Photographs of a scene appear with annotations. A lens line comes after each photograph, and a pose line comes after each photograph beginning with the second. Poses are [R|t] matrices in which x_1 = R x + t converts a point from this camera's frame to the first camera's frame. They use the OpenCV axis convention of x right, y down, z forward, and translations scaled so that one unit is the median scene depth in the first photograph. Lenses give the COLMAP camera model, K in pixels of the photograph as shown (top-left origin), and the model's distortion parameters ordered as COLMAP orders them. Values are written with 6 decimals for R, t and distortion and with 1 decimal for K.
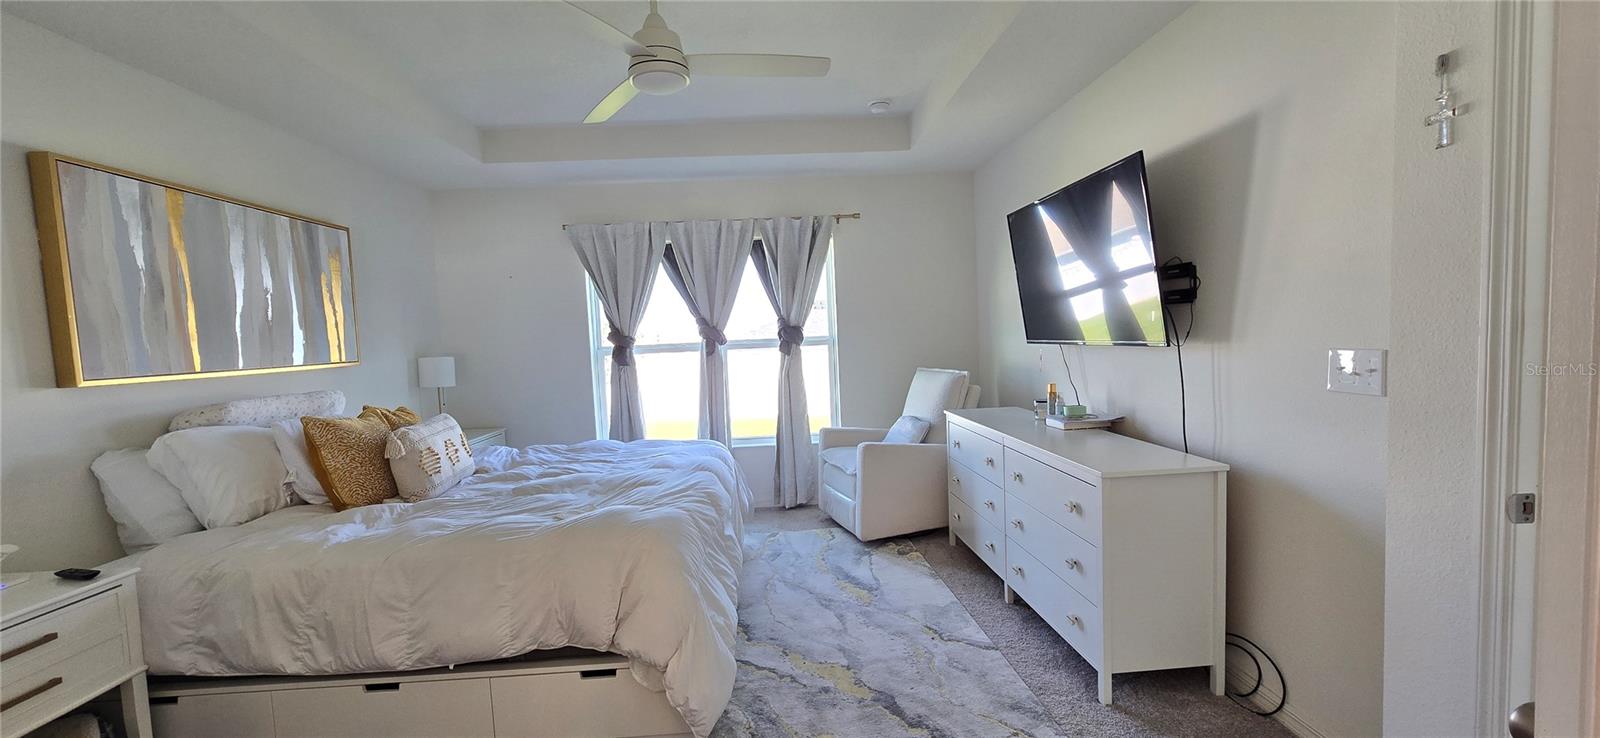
lens RADIAL K [[649.6, 0, 791.5], [0, 649.6, 379.3], [0, 0, 1]] dist [-0.005678, 0.000462]
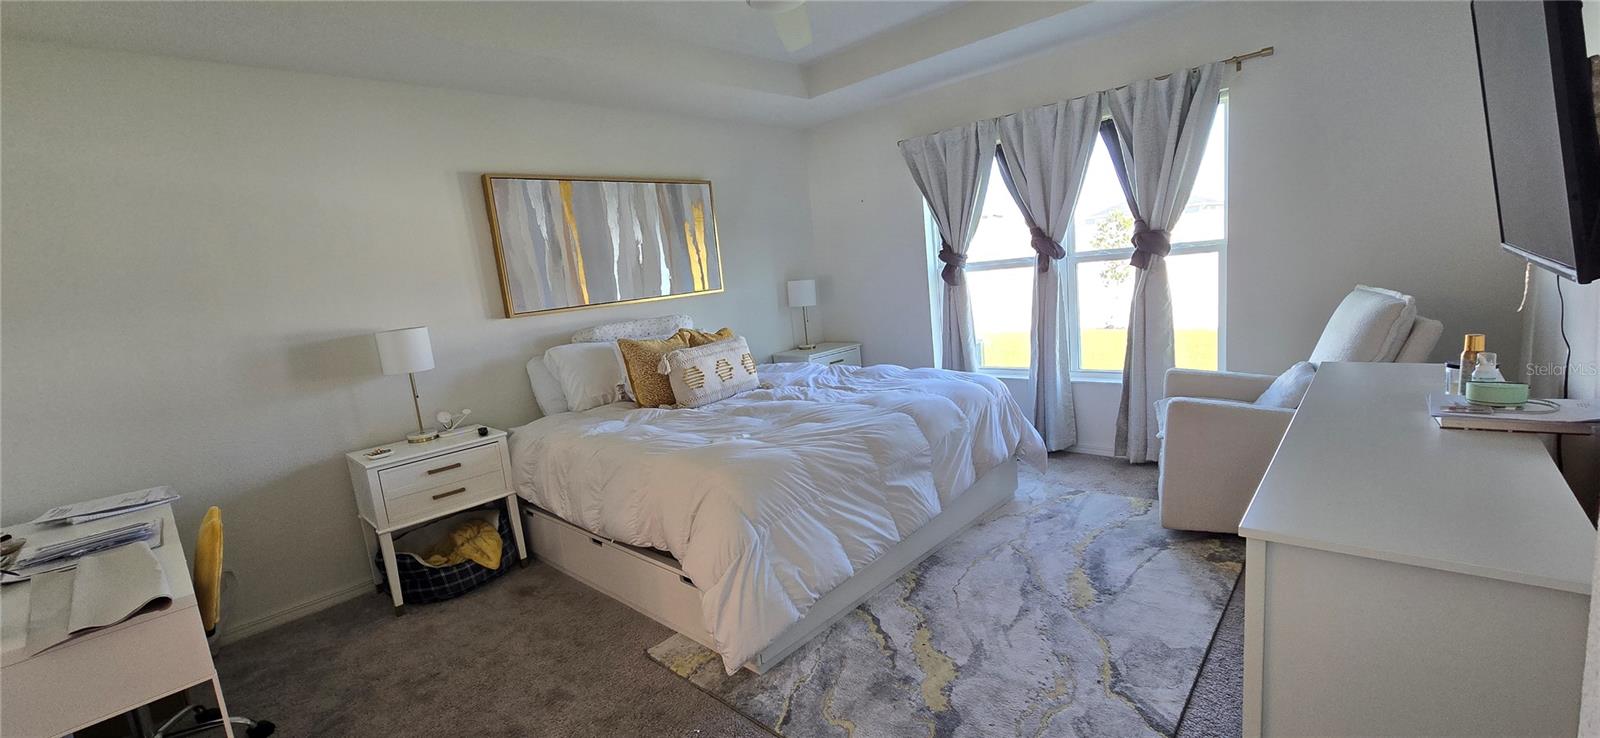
lens RADIAL K [[649.6, 0, 791.5], [0, 649.6, 379.3], [0, 0, 1]] dist [-0.005678, 0.000462]
pose [[0.692974, 0.094765, -0.714708, 0.449664], [0.018420, 0.988673, 0.148950, -0.051302], [0.720727, -0.116383, 0.683379, 0.278648]]
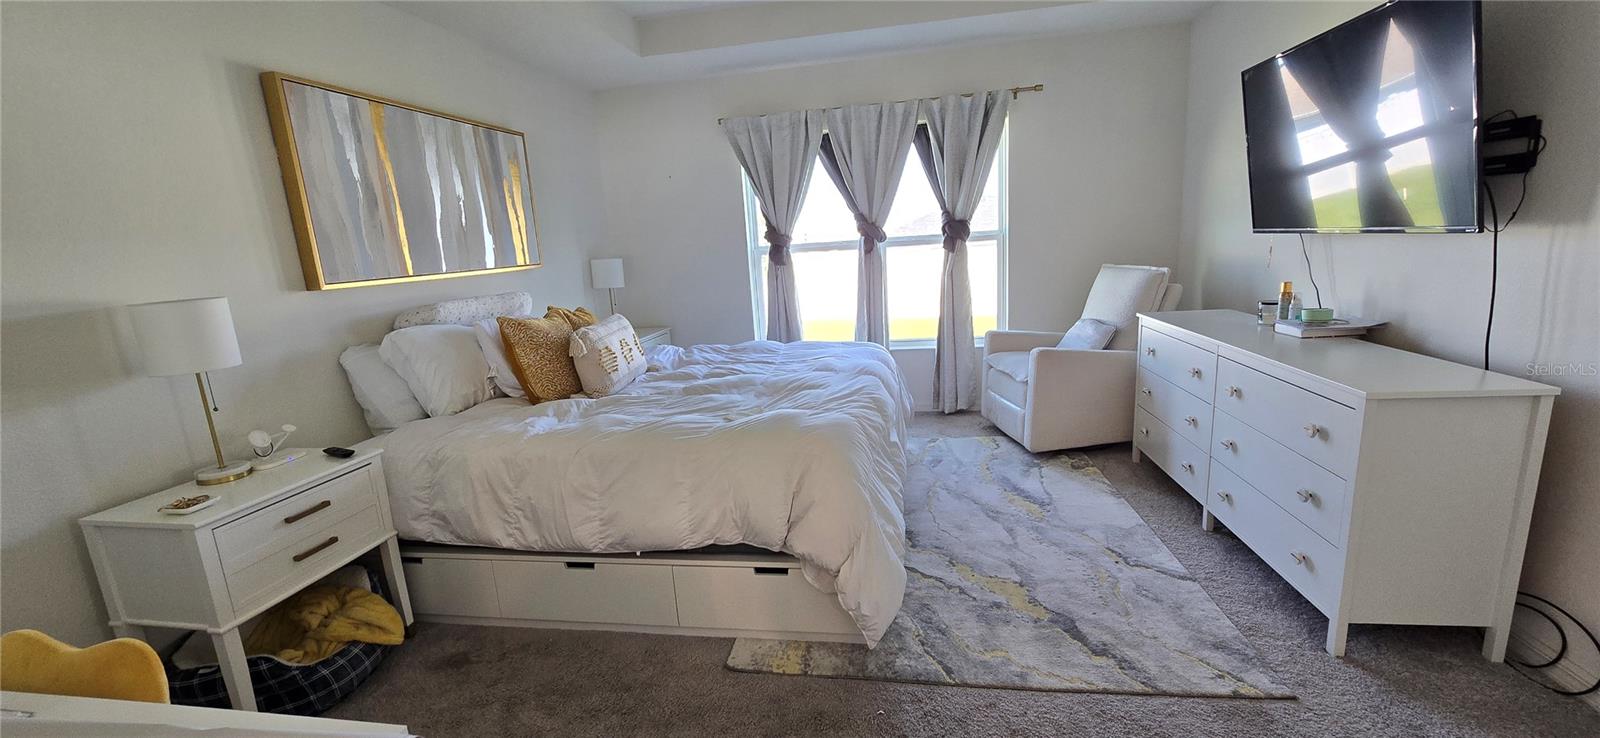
lens RADIAL K [[649.6, 0, 791.5], [0, 649.6, 379.3], [0, 0, 1]] dist [-0.005678, 0.000462]
pose [[0.975455, 0.027206, -0.218510, -0.037080], [0.006648, 0.988247, 0.152724, -0.000896], [0.220097, -0.150428, 0.963810, 0.047679]]
